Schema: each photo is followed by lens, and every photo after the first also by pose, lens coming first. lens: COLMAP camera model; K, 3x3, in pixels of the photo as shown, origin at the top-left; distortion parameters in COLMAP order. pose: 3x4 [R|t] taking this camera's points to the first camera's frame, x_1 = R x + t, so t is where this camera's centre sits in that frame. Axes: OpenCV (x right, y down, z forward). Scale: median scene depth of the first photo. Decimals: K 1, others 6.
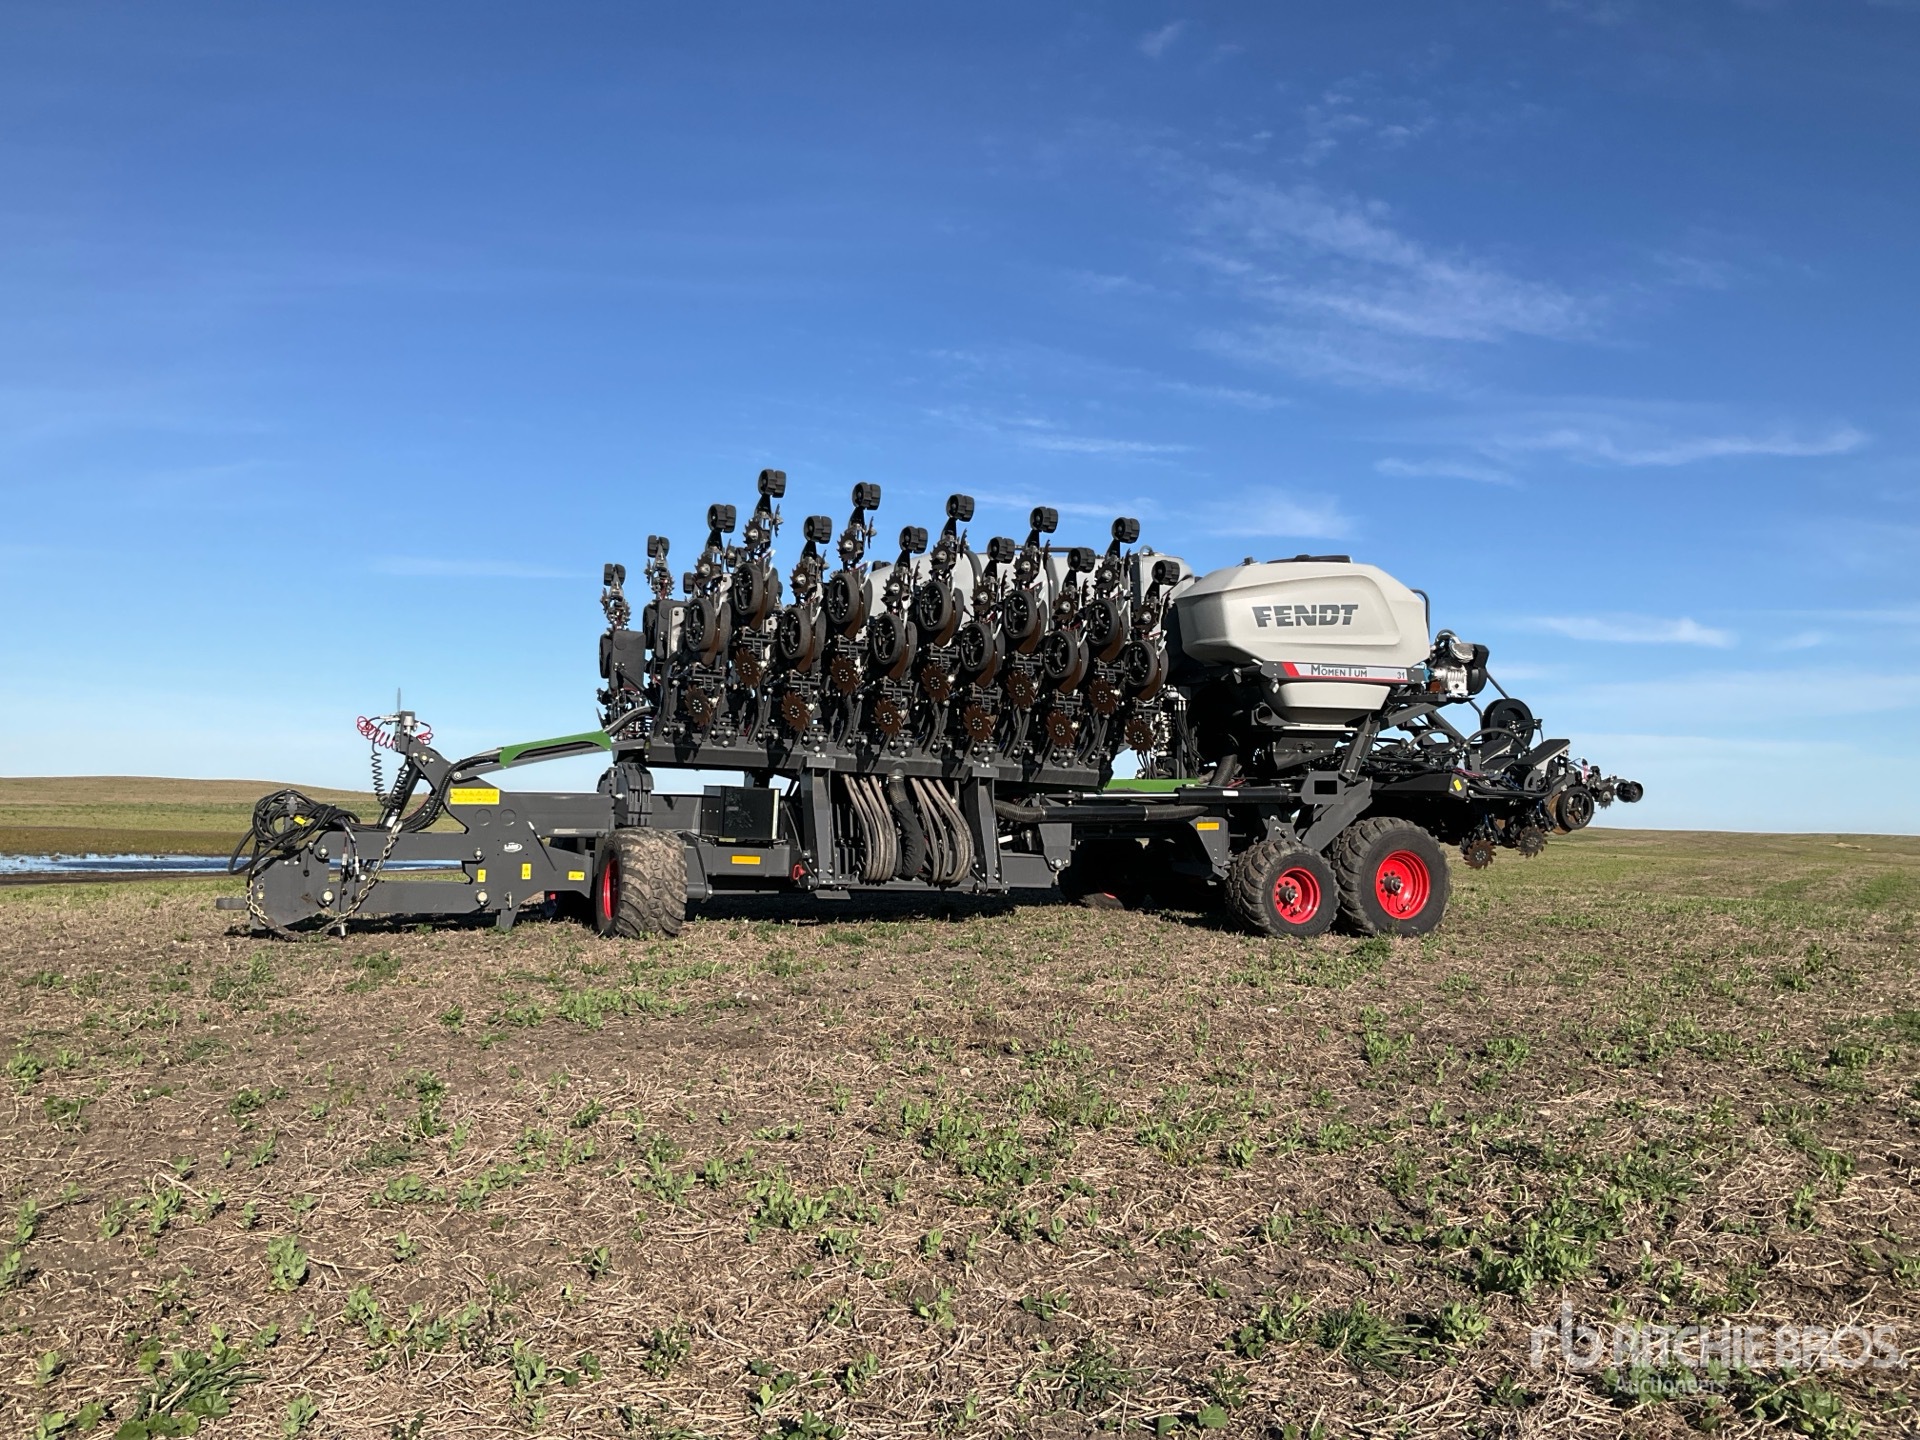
lens RADIAL K [[1586.5, 0, 973.4], [0, 1586.5, 740.2], [0, 0, 1]] dist [0.098558, -0.209623]
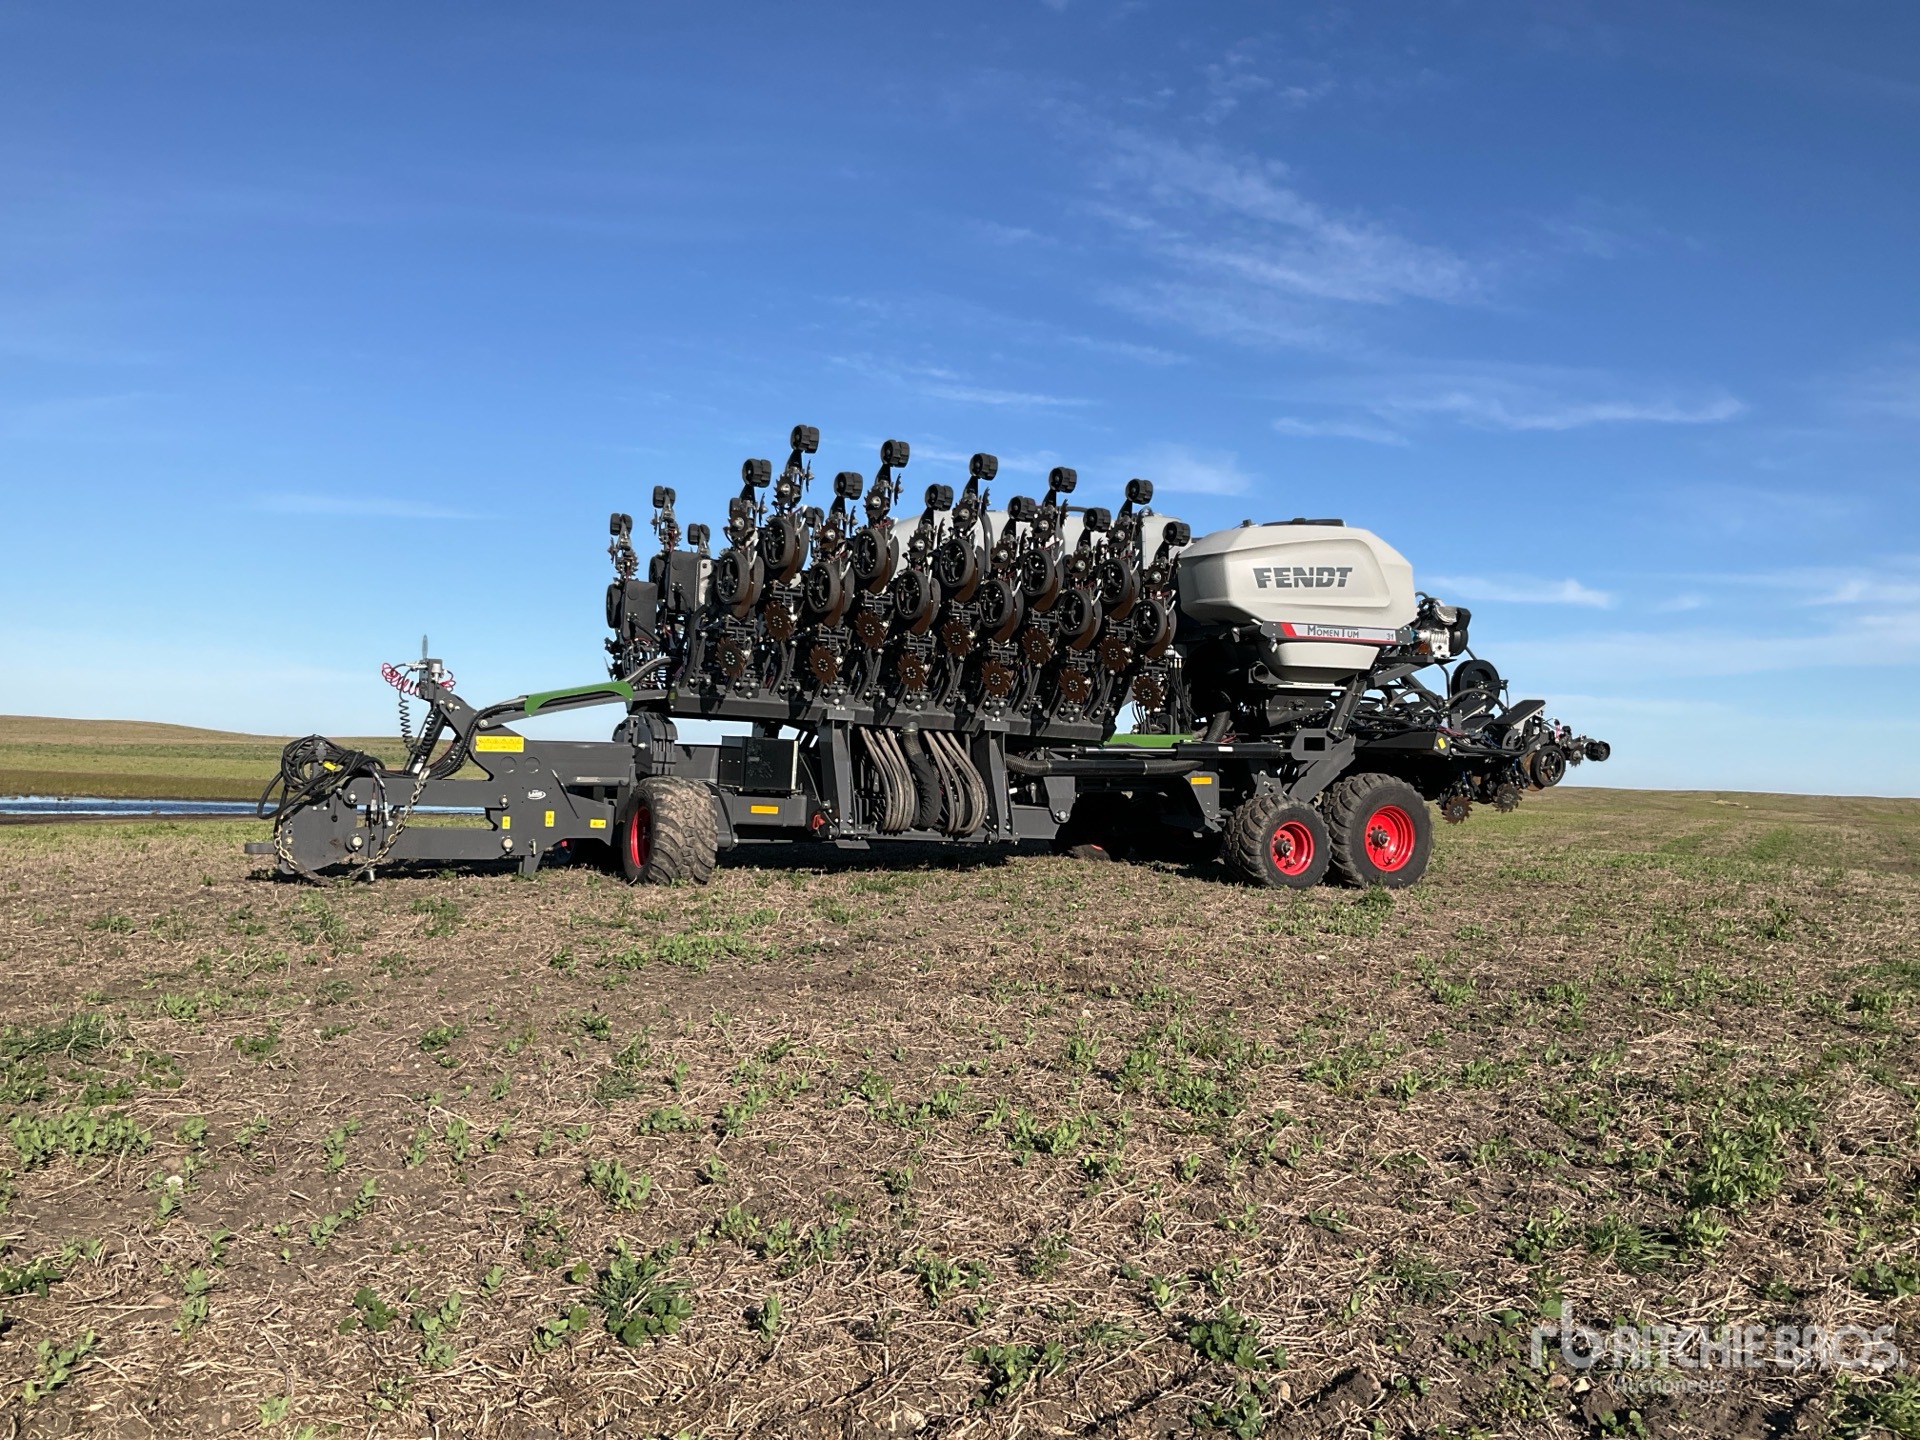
lens RADIAL K [[1587.4, 0, 960.0], [0, 1587.4, 720.0], [0, 0, 1]] dist [0.050298, -0.099598]
pose [[0.998380, 0.011760, 0.055665, -0.070804], [-0.012790, 0.999753, 0.018192, -0.001874], [-0.055437, -0.018875, 0.998284, -0.018574]]
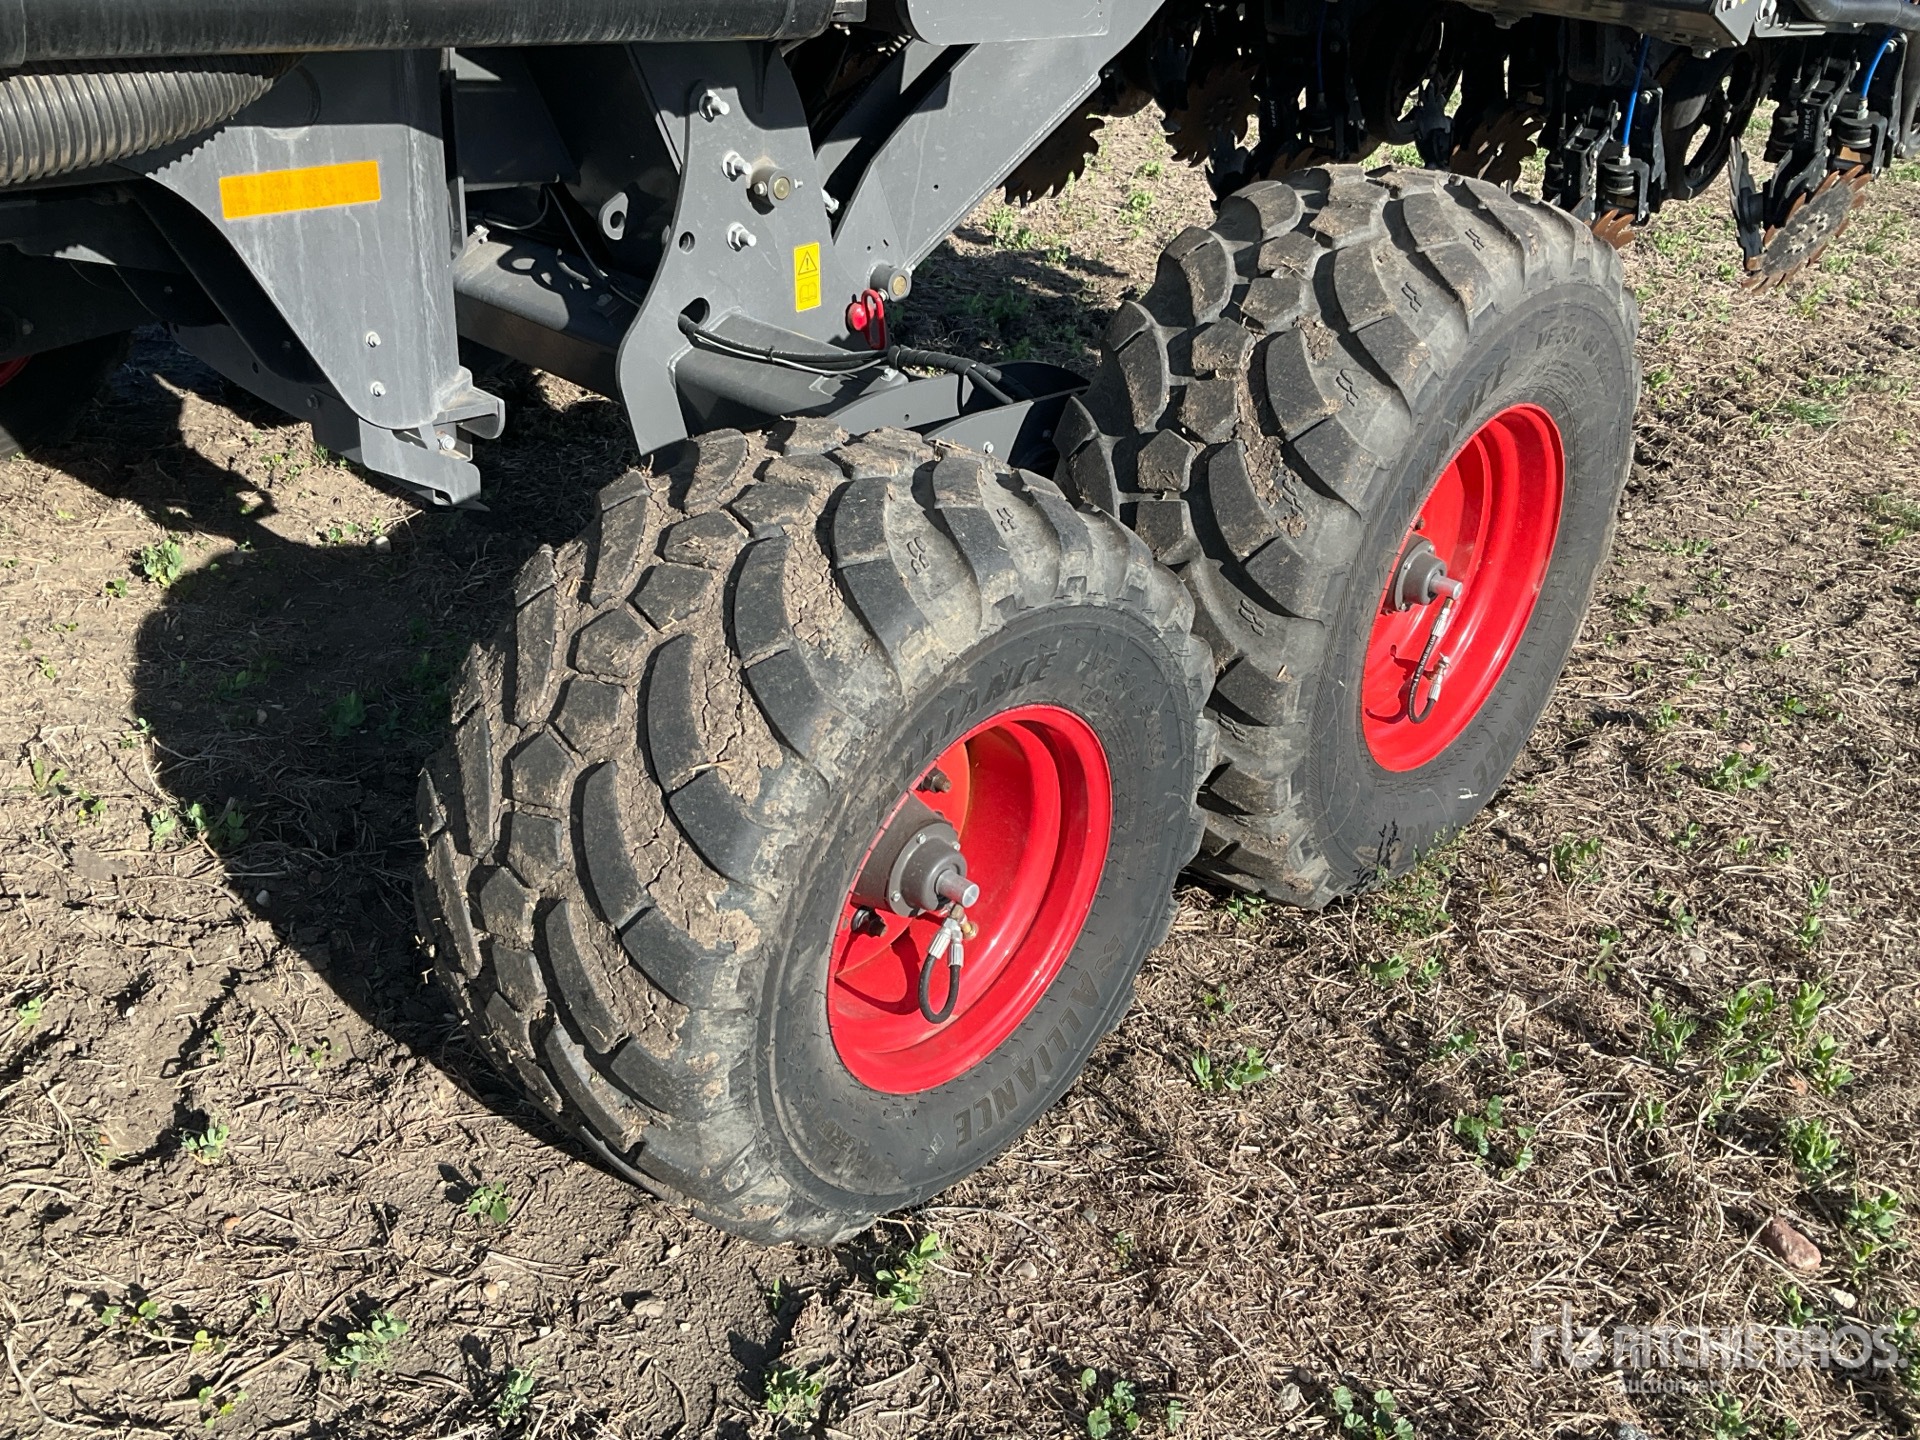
lens RADIAL K [[1587.4, 0, 960.0], [0, 1587.4, 720.0], [0, 0, 1]] dist [0.050298, -0.099598]
pose [[0.919804, -0.127930, 0.370938, 0.153743], [-0.082343, 0.861372, 0.501256, 0.018745], [-0.383641, -0.491601, 0.781759, 0.899765]]
